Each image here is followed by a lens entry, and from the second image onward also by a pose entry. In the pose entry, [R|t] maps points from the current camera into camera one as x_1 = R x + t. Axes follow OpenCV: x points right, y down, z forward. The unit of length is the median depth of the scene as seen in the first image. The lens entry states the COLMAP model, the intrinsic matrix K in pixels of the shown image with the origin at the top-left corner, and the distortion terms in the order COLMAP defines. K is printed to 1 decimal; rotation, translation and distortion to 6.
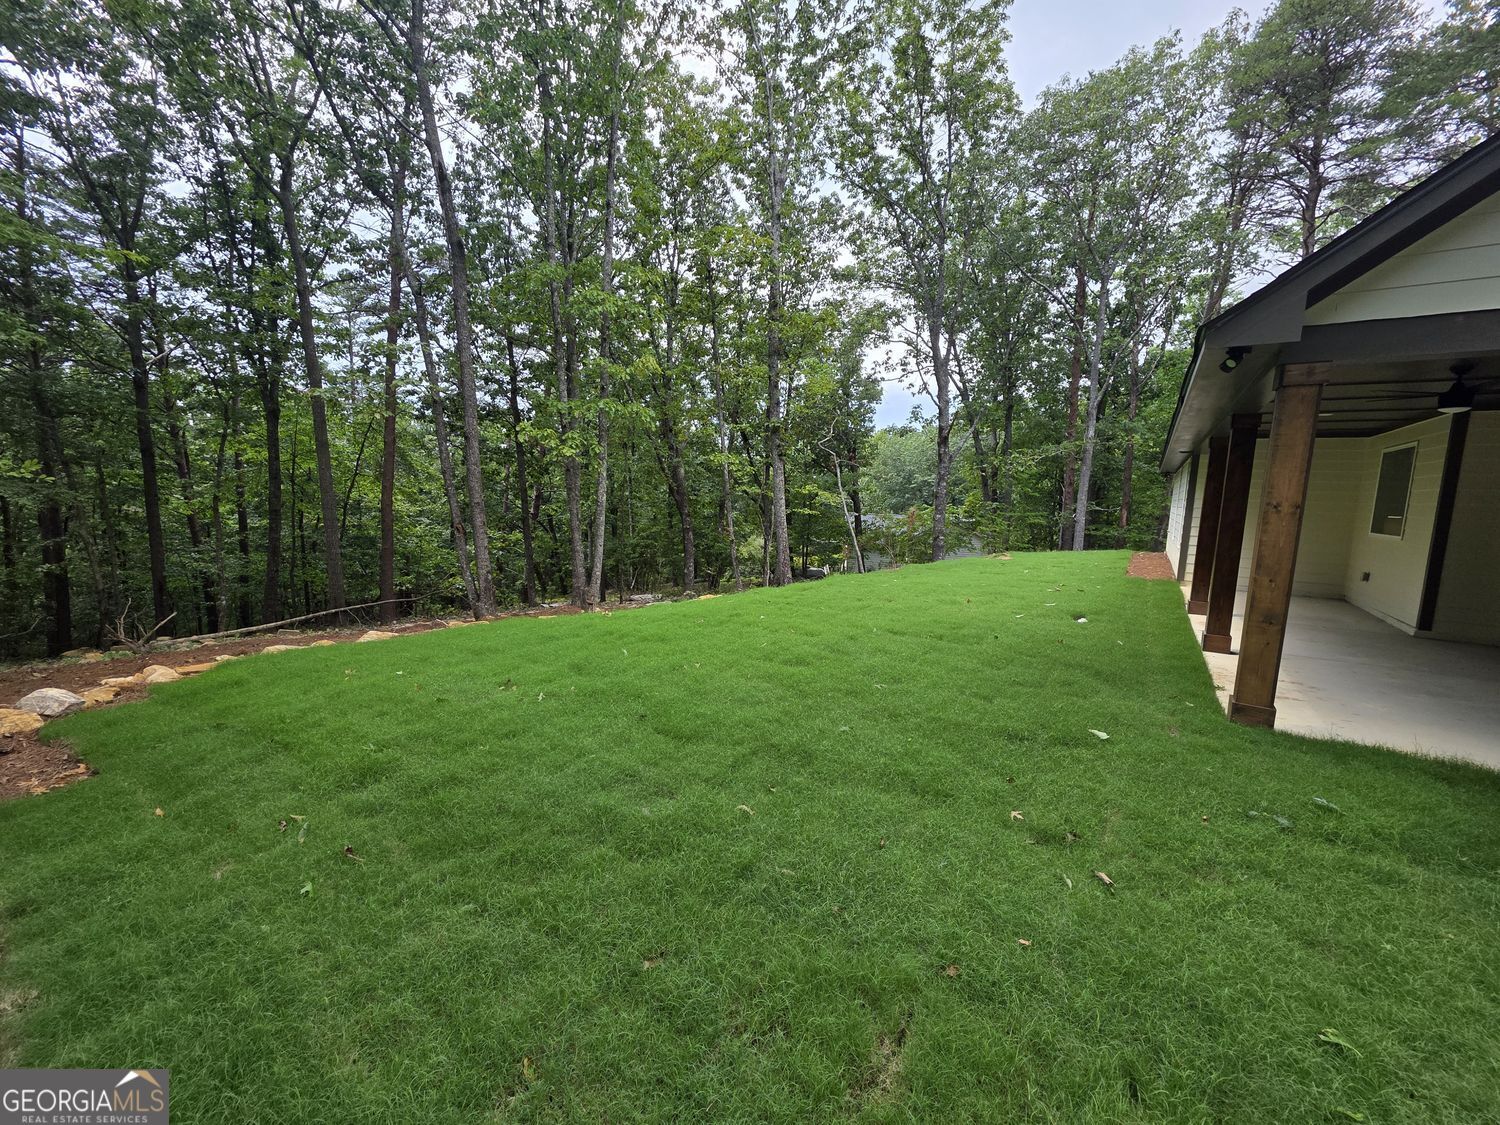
lens RADIAL K [[594.7, 0, 750.0], [0, 594.7, 562.5], [0, 0, 1]] dist [-0.001043, -0.000153]
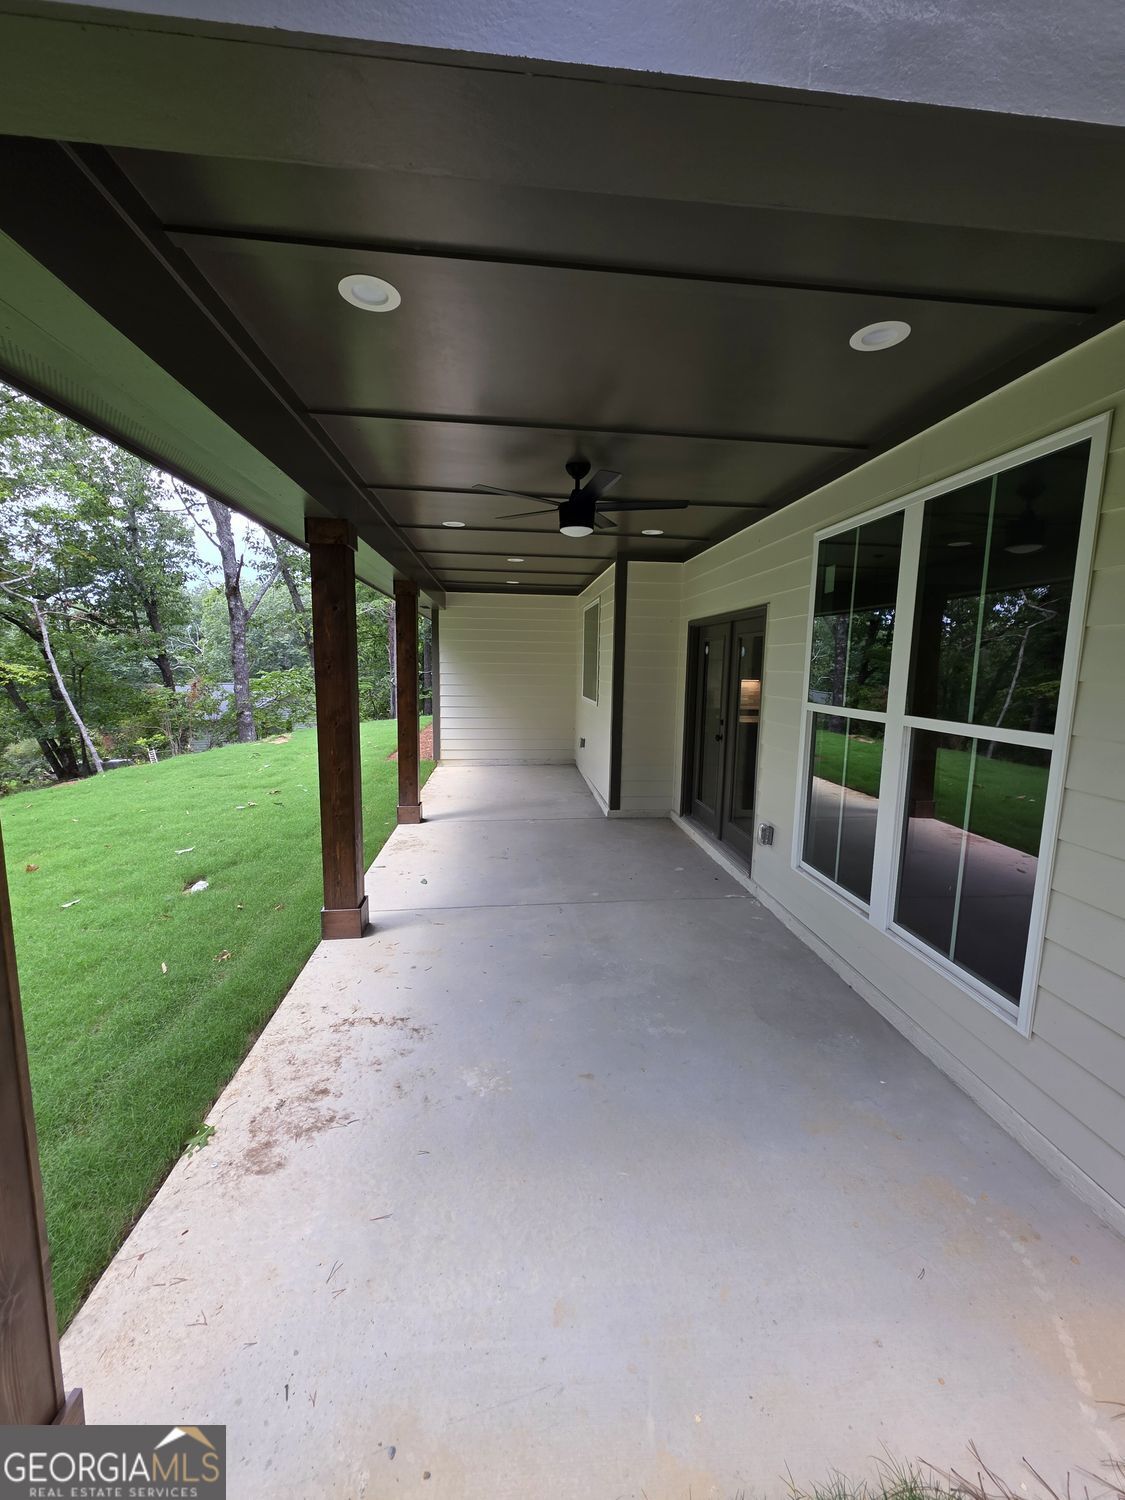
lens RADIAL K [[594.7, 0, 563.7], [0, 594.7, 740.2], [0, 0, 1]] dist [-0.001043, -0.000153]
pose [[0.770764, -0.107122, 0.628051, 0.142765], [0.089768, 0.994189, 0.059406, -0.013854], [-0.630765, 0.010591, 0.775901, 0.095378]]
